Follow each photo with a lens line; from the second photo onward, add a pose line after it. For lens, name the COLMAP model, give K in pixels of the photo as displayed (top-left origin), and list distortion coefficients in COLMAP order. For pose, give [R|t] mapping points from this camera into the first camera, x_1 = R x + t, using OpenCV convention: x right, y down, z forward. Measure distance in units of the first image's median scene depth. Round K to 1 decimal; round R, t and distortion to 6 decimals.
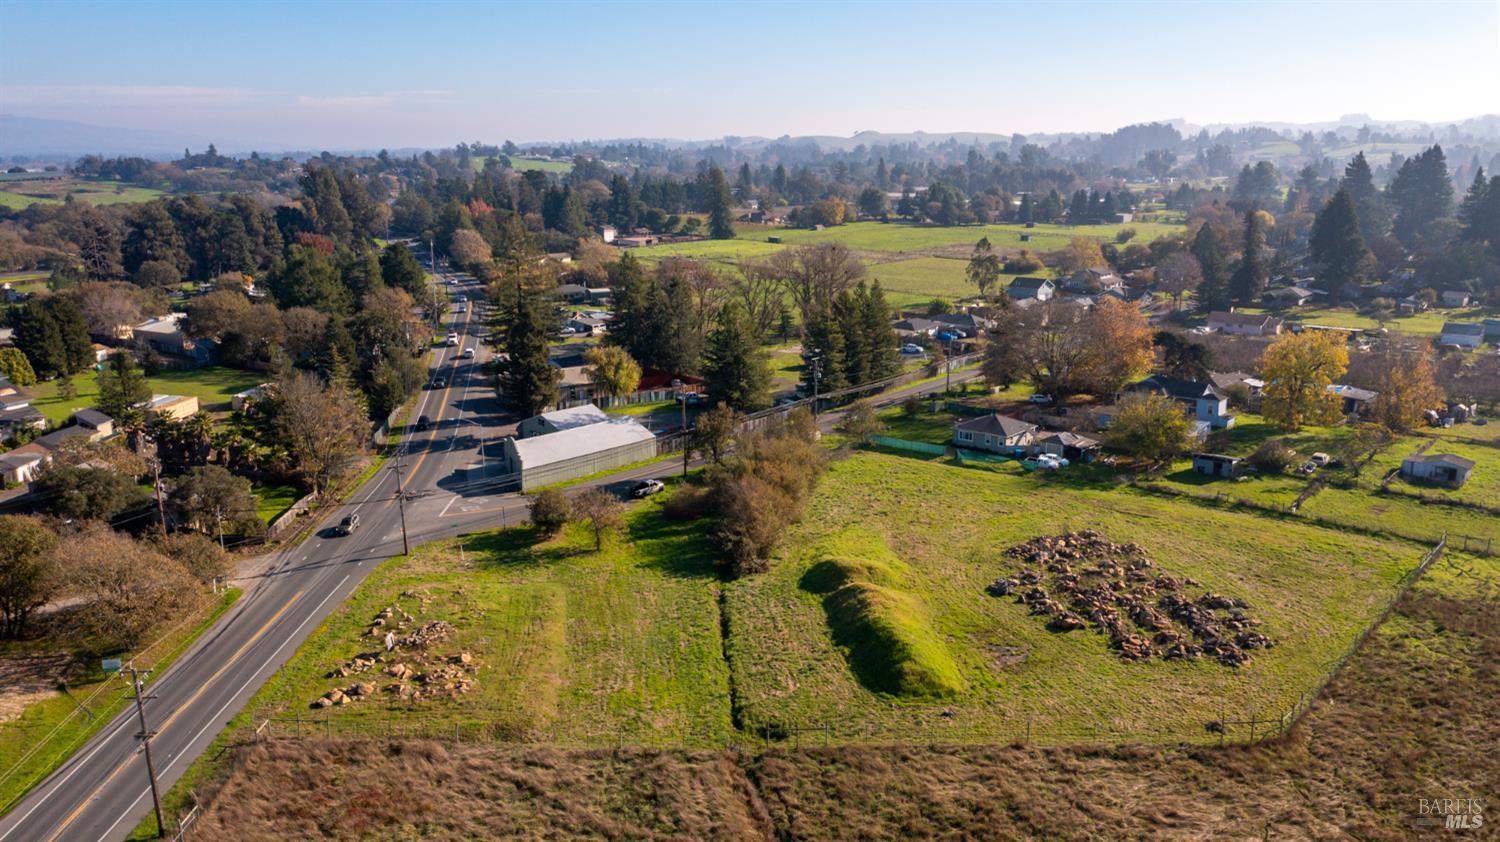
lens RADIAL K [[1179.0, 0, 750.0], [0, 1179.0, 421.0], [0, 0, 1]] dist [-0.010442, 0.000359]
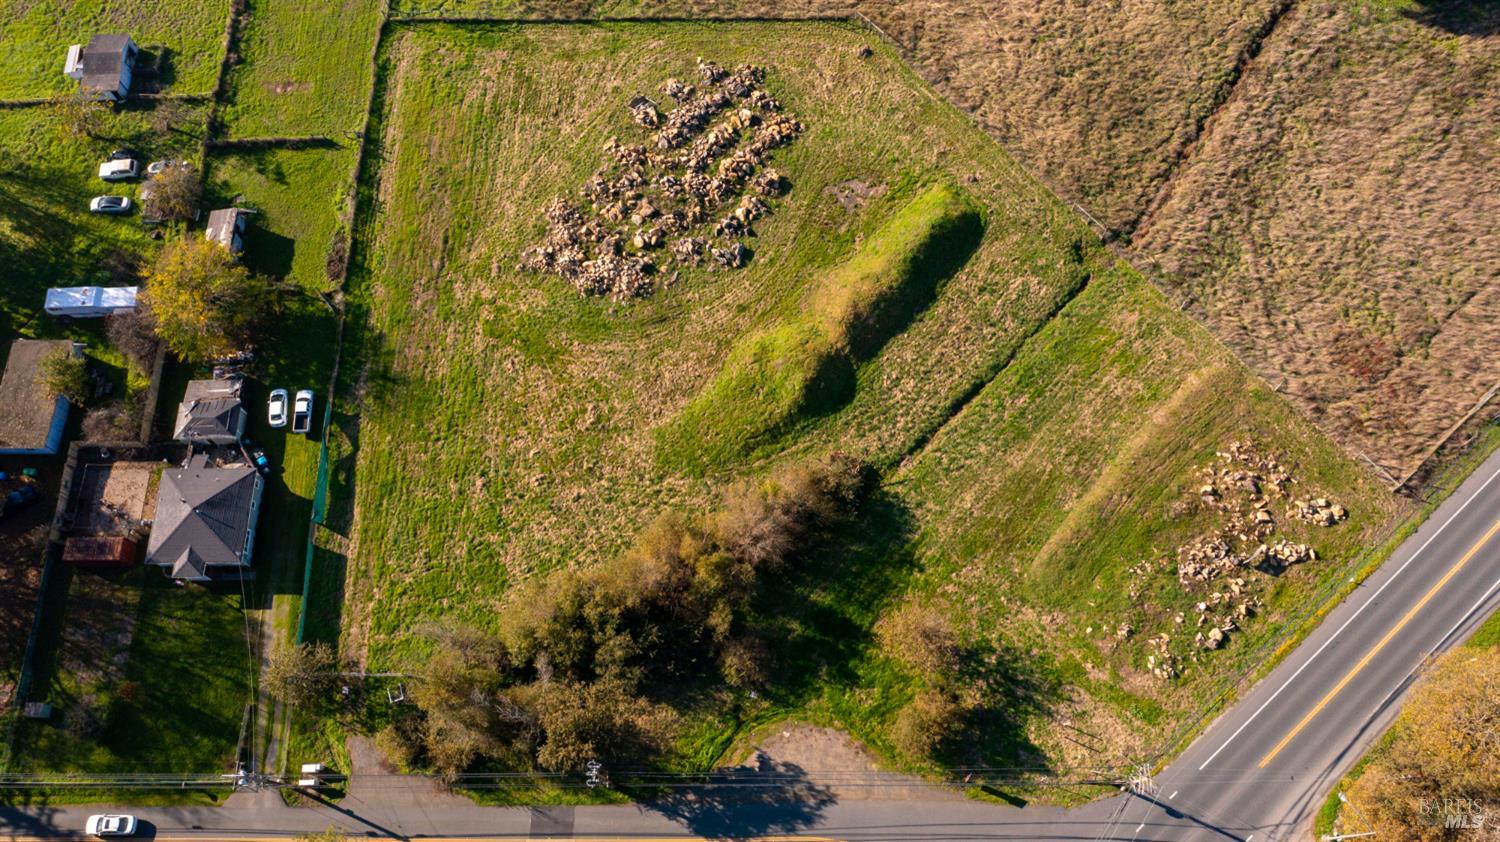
lens RADIAL K [[1179.0, 0, 750.0], [0, 1179.0, 421.0], [0, 0, 1]] dist [-0.010442, 0.000359]
pose [[-0.646011, -0.695555, 0.314439, -0.082110], [0.210501, 0.233627, 0.949267, -0.293816], [-0.733729, 0.679427, -0.004511, 0.393158]]
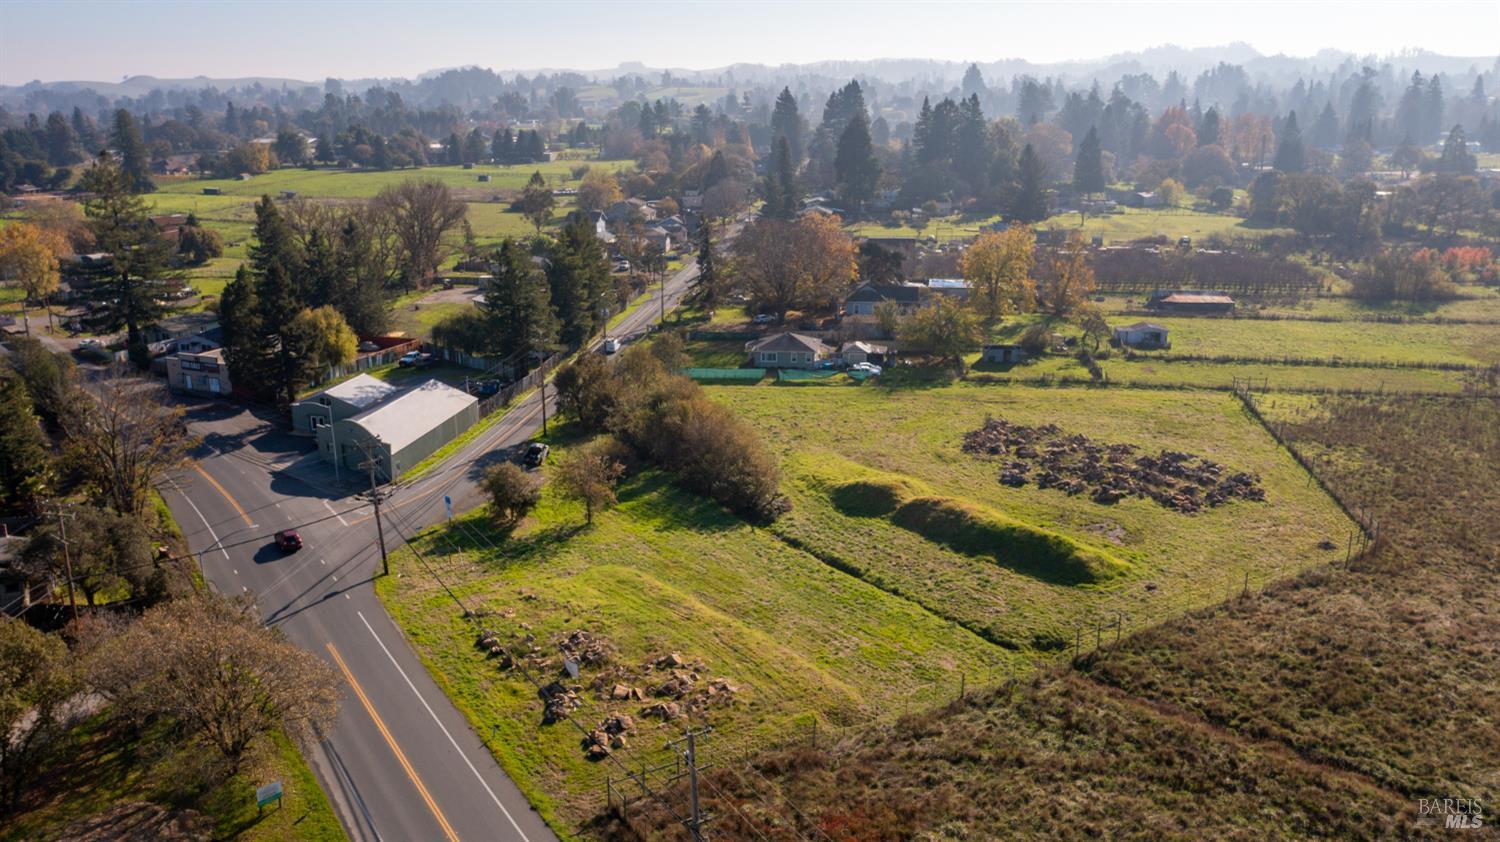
lens RADIAL K [[1189.1, 0, 750.0], [0, 1189.1, 421.0], [0, 0, 1]] dist [-0.005469, -0.002370]
pose [[0.841439, -0.144012, 0.520808, -0.186389], [0.123478, 0.989574, 0.074137, -0.005302], [-0.526055, 0.001927, 0.850448, 0.083749]]
